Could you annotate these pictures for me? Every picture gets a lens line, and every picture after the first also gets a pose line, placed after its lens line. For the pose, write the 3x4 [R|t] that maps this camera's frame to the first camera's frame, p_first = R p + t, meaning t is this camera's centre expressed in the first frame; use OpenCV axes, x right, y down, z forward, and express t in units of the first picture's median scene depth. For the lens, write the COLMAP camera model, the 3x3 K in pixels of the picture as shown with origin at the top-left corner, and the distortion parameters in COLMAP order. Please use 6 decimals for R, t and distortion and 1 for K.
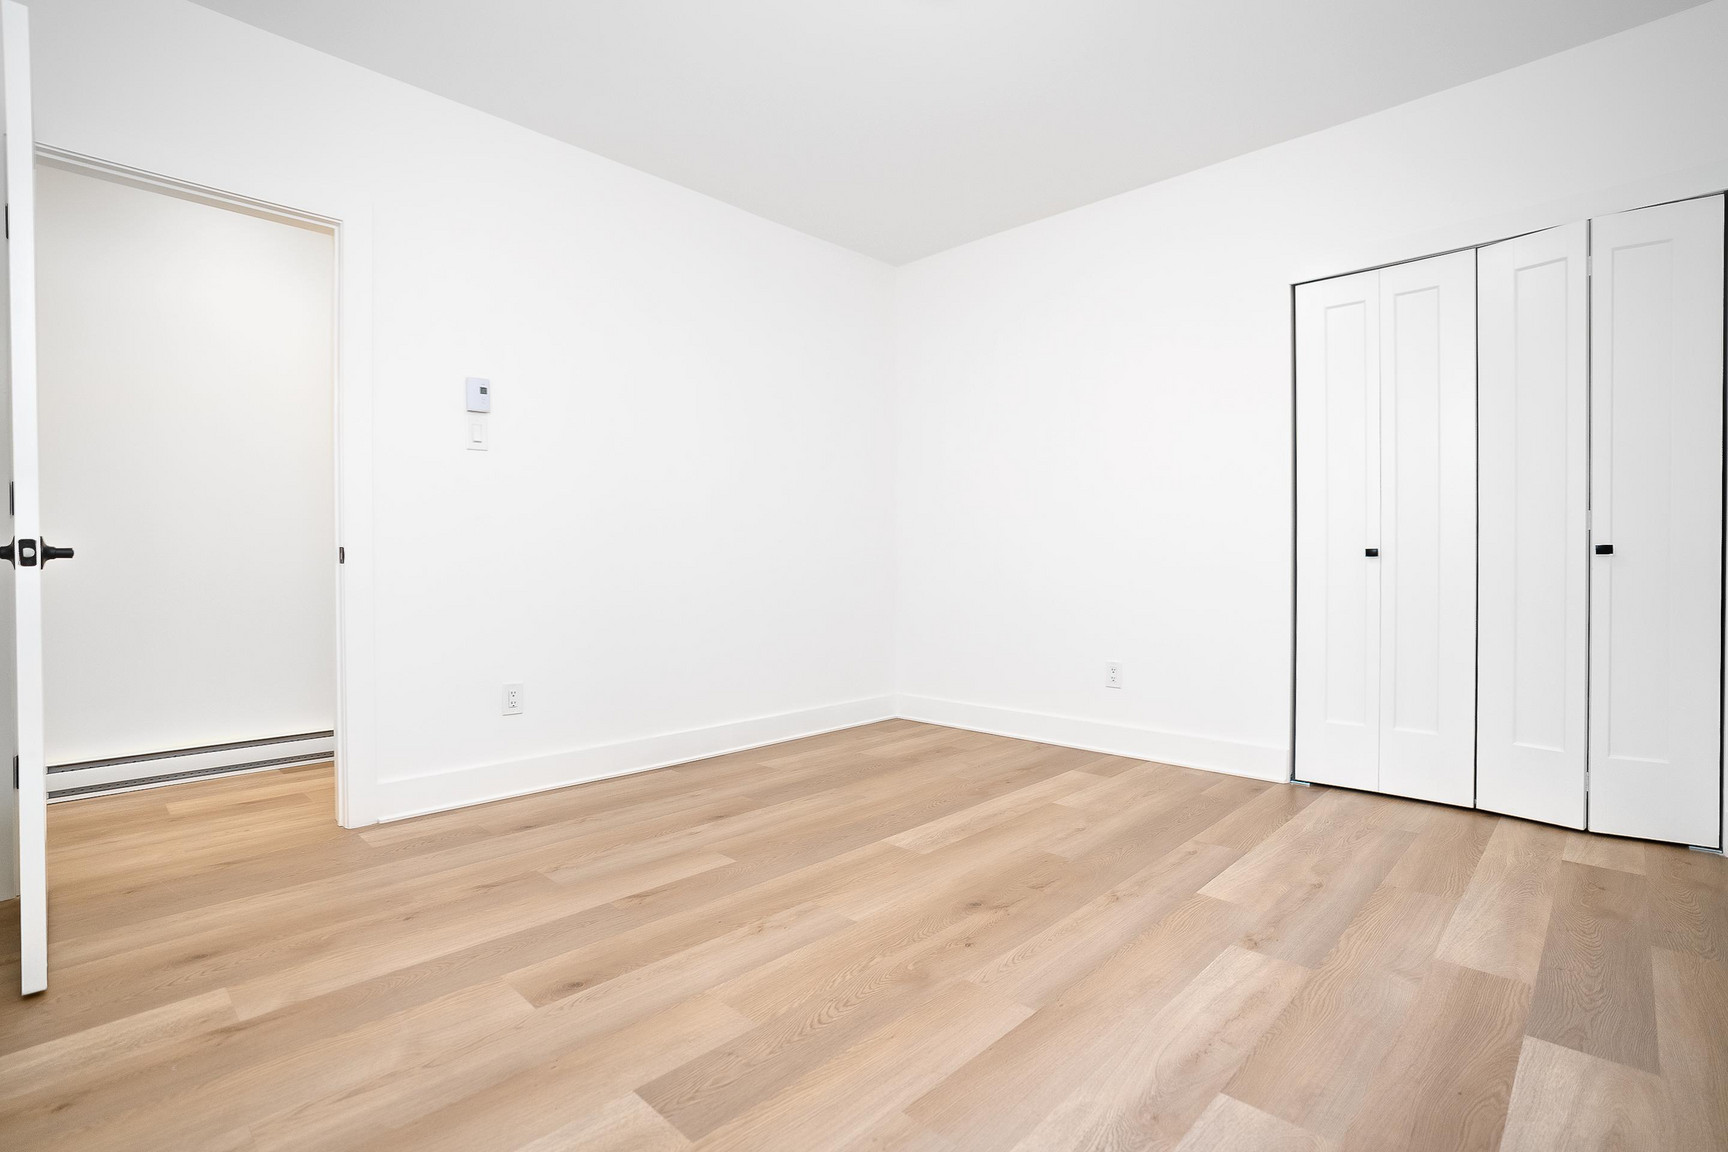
lens RADIAL K [[820.8, 0, 876.7], [0, 820.8, 581.5], [0, 0, 1]] dist [-0.063259, 0.032360]
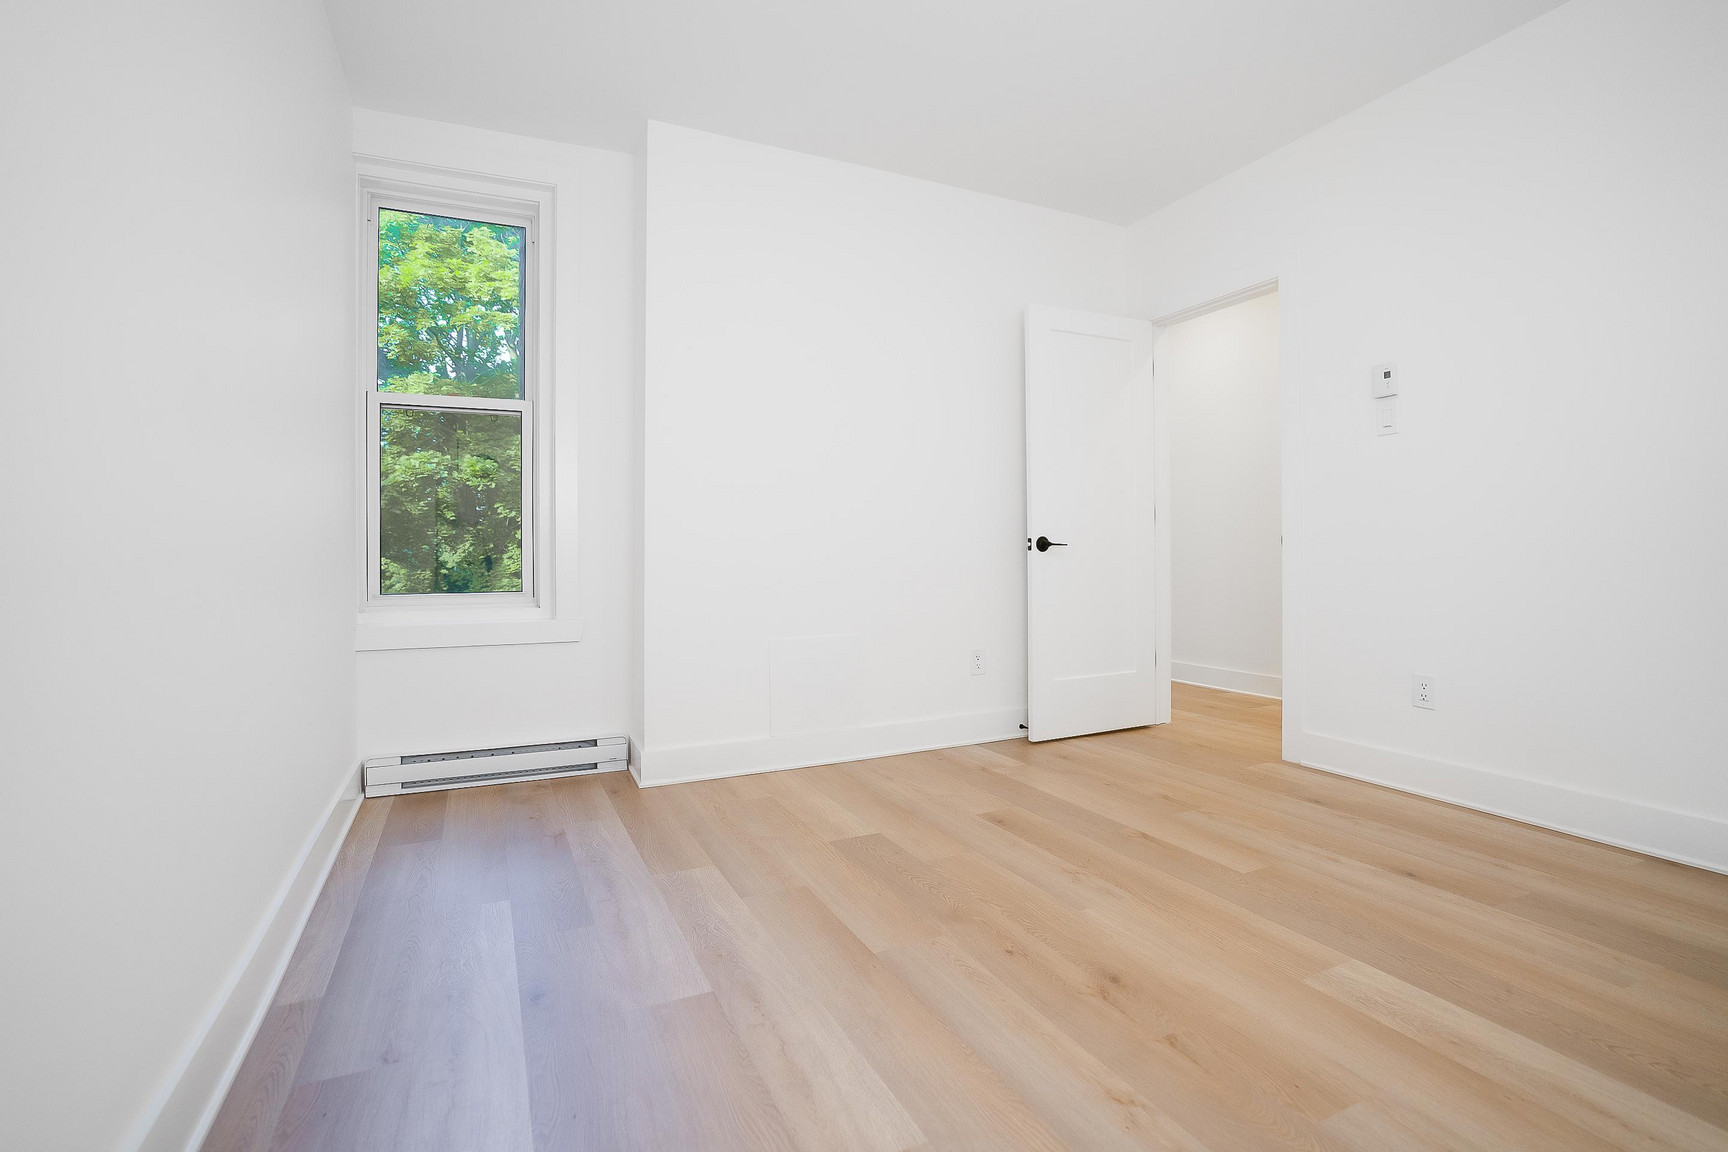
lens RADIAL K [[809.0, 0, 848.4], [0, 809.0, 550.4], [0, 0, 1]] dist [-0.062914, 0.029756]
pose [[-0.371704, 0.005889, -0.928333, 0.907139], [-0.013707, 0.999836, 0.011831, -0.027878], [0.928250, 0.017122, -0.371562, 1.005808]]
